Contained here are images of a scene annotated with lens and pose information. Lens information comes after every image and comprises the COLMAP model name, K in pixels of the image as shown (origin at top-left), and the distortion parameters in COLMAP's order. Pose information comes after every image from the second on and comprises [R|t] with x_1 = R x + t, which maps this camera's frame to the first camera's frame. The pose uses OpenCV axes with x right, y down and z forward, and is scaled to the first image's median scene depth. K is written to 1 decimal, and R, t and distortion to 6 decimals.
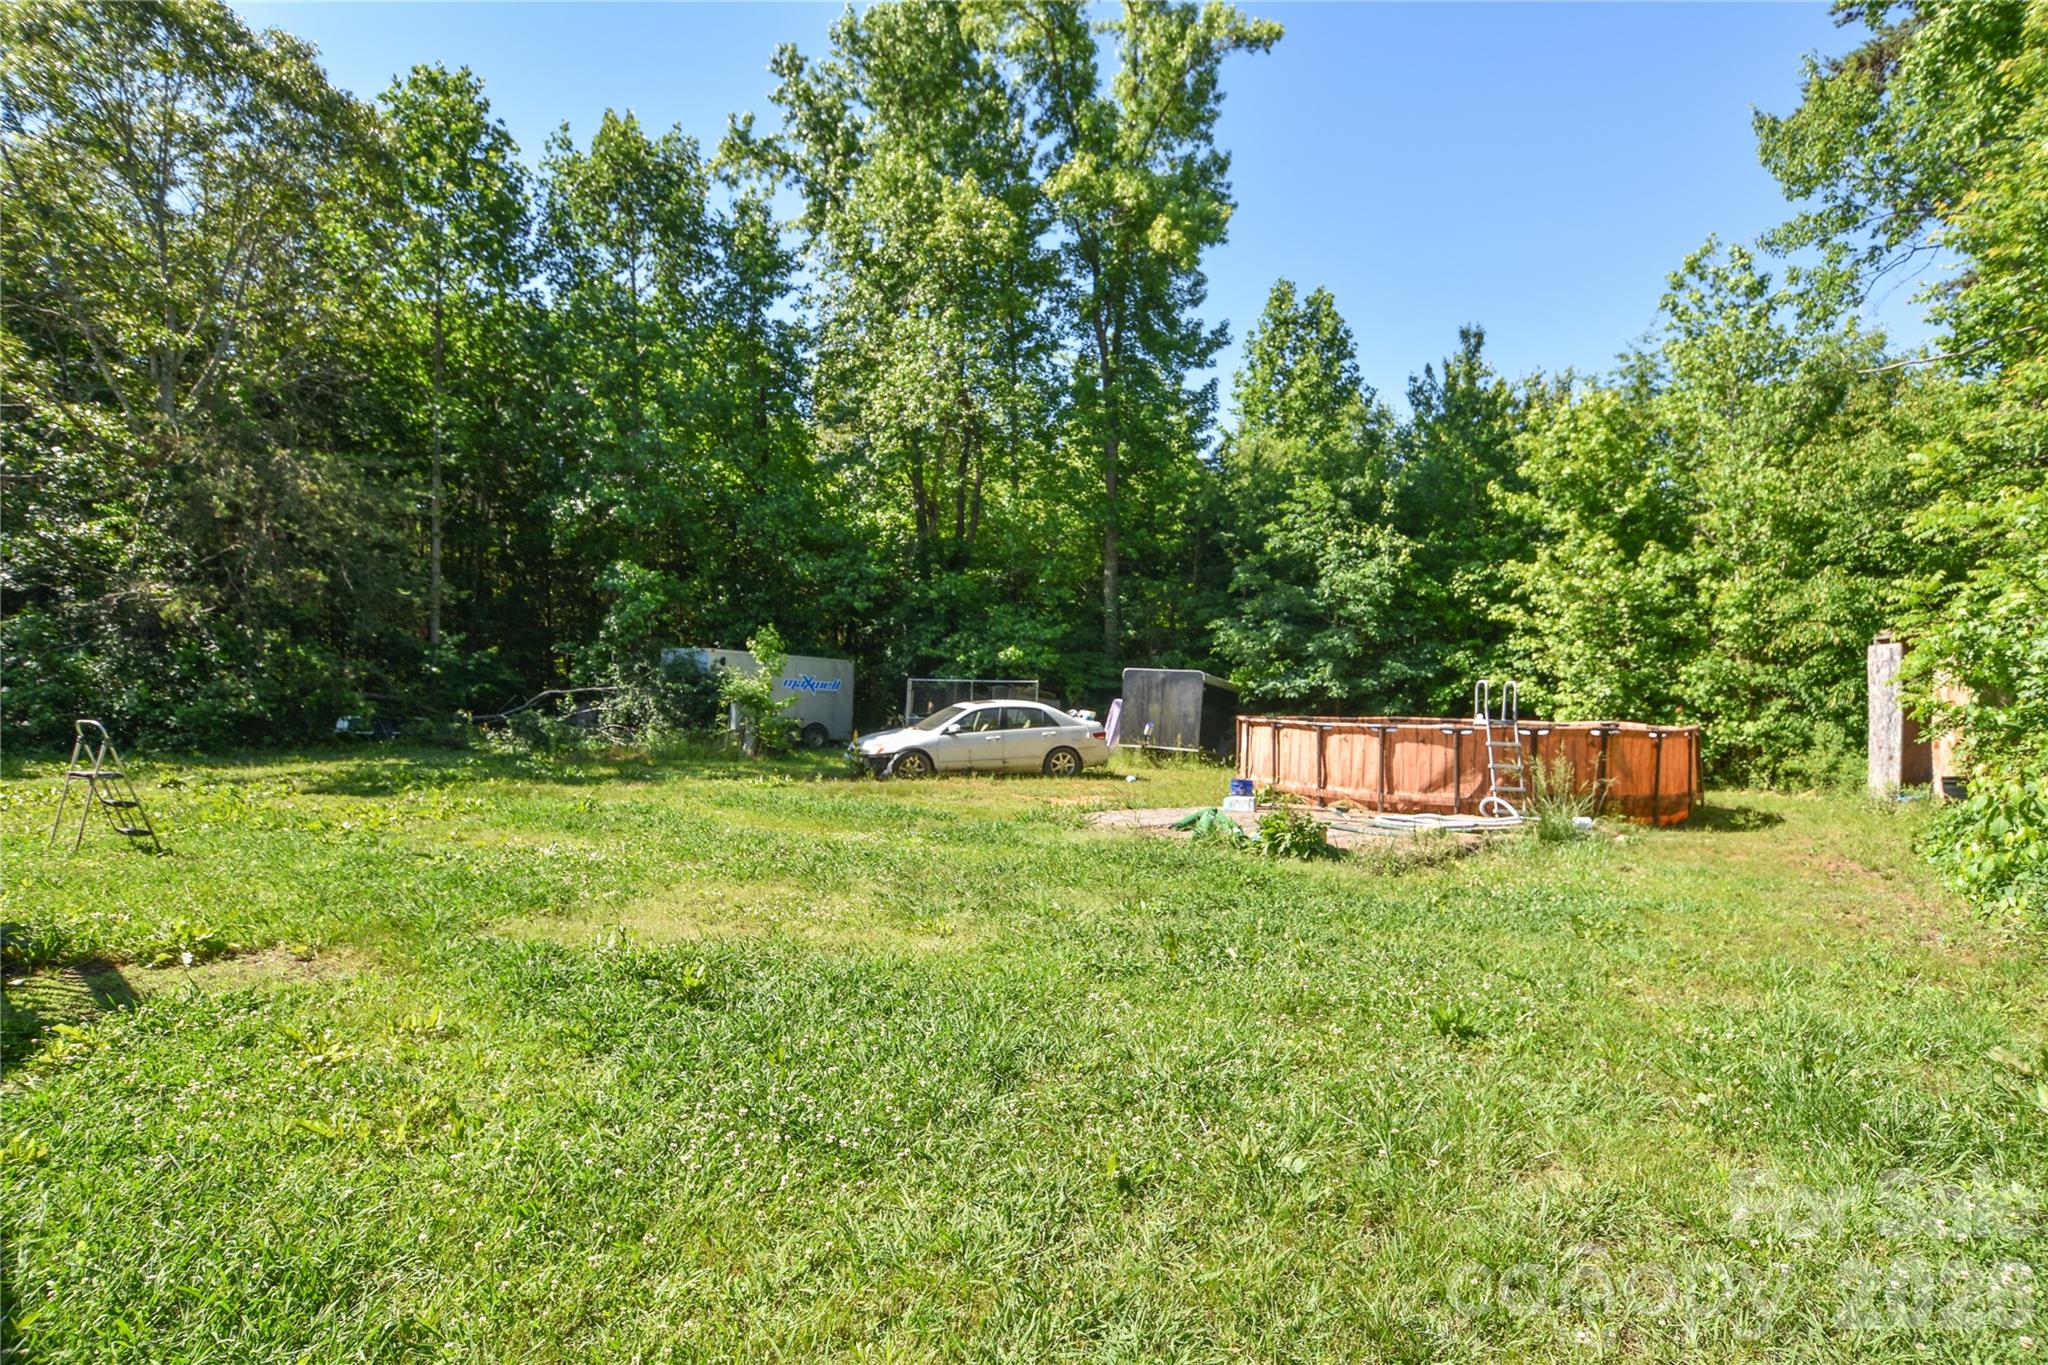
lens RADIAL K [[1190.0, 0, 1039.2], [0, 1190.0, 695.5], [0, 0, 1]] dist [0.020735, -0.025710]
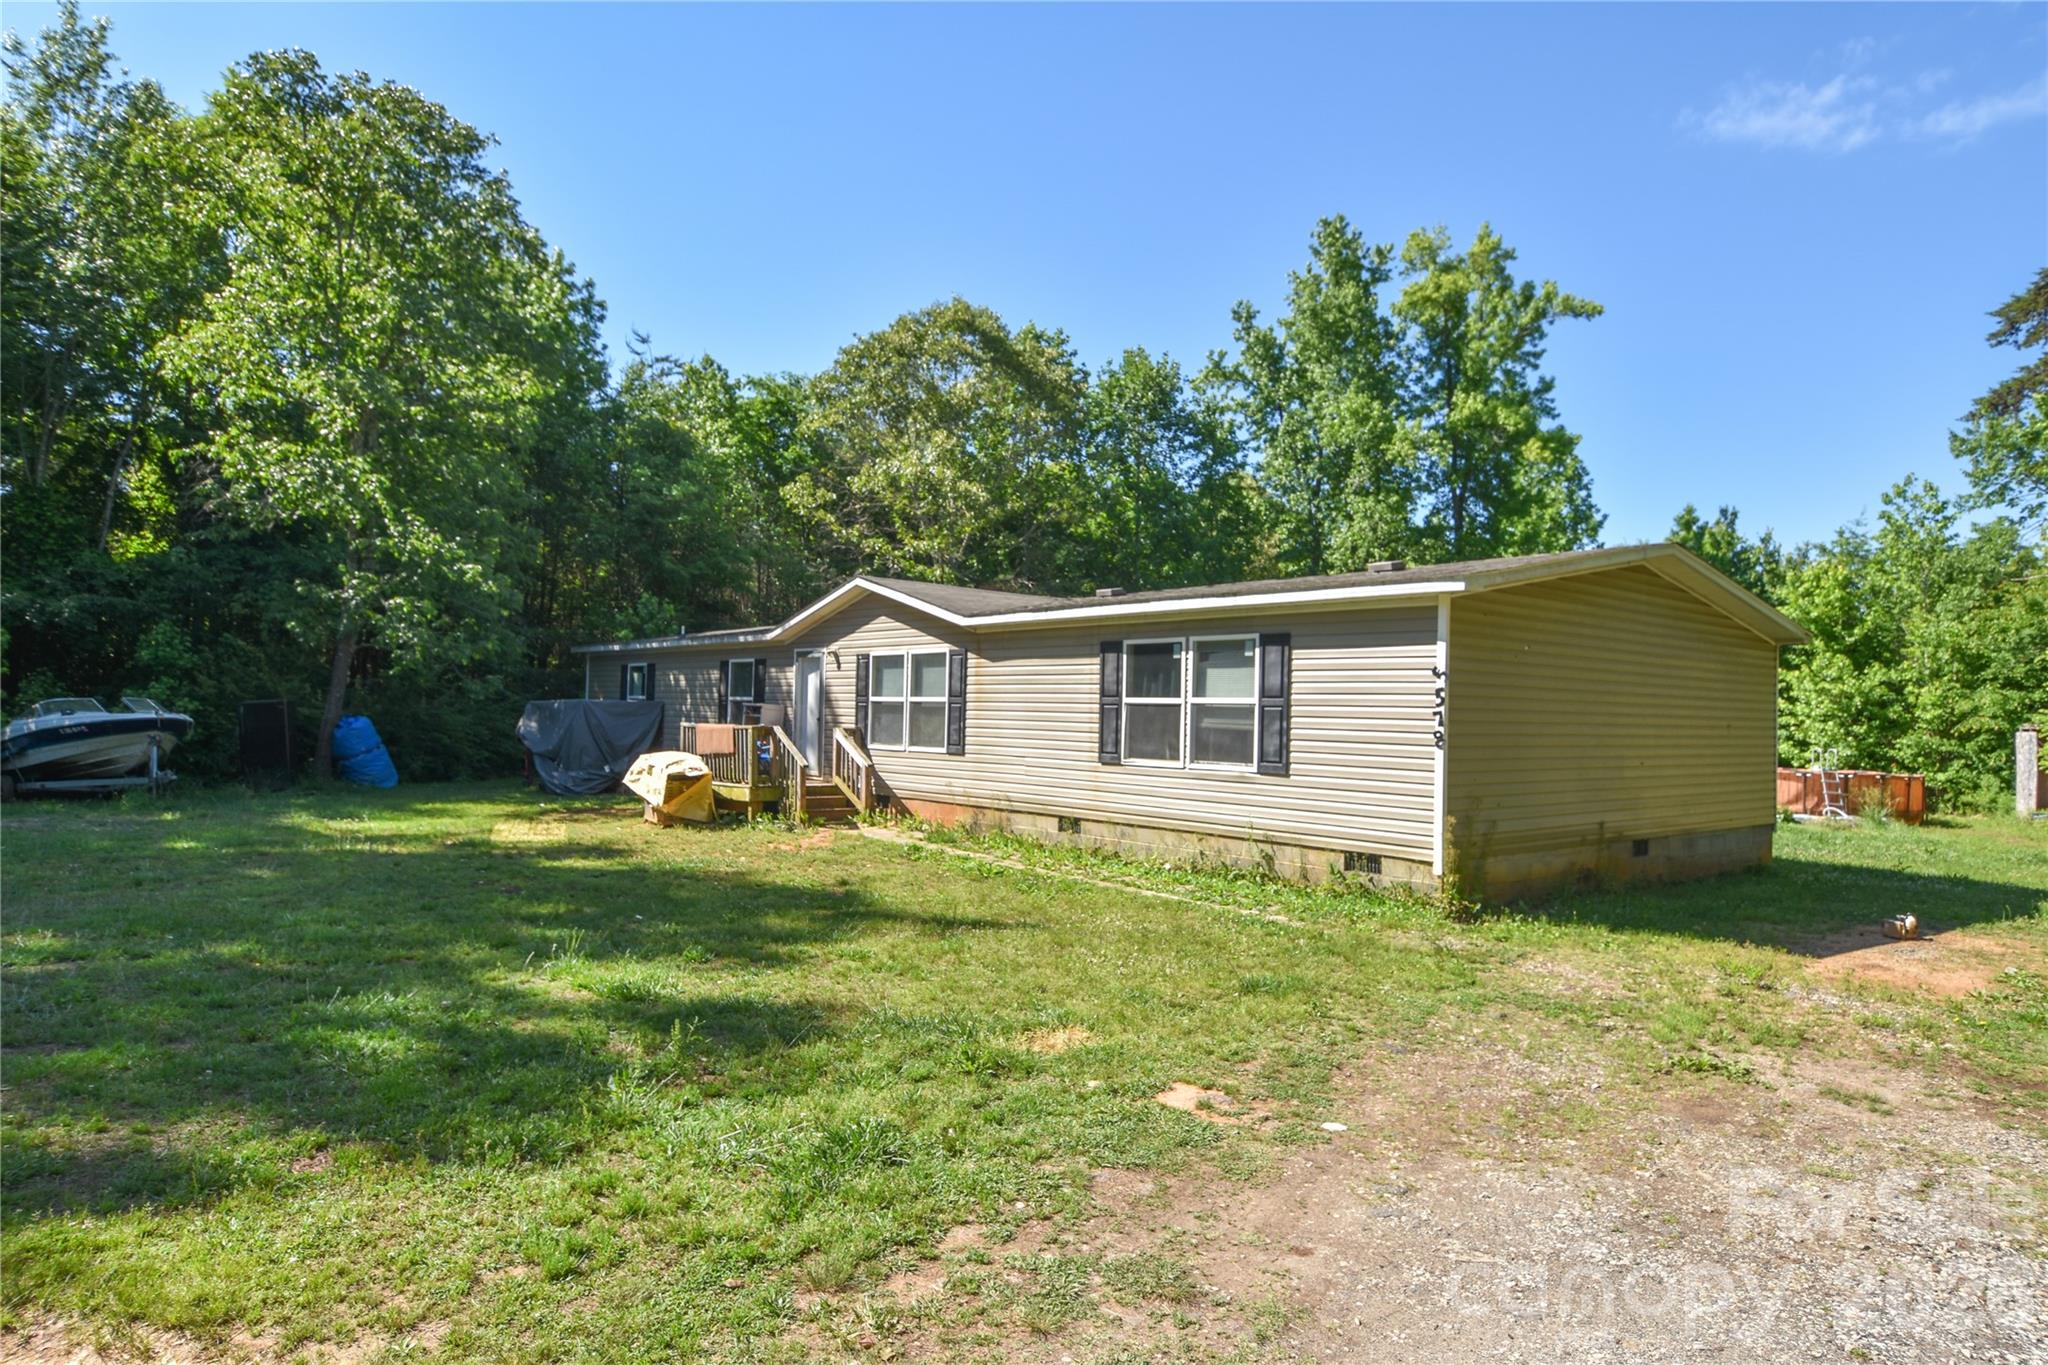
lens RADIAL K [[1190.0, 0, 1039.2], [0, 1190.0, 695.5], [0, 0, 1]] dist [0.020735, -0.025710]
pose [[0.998181, 0.021242, -0.056418, -0.565418], [-0.022848, 0.999348, -0.027972, -0.011181], [0.055787, 0.029210, 0.998015, -0.734277]]
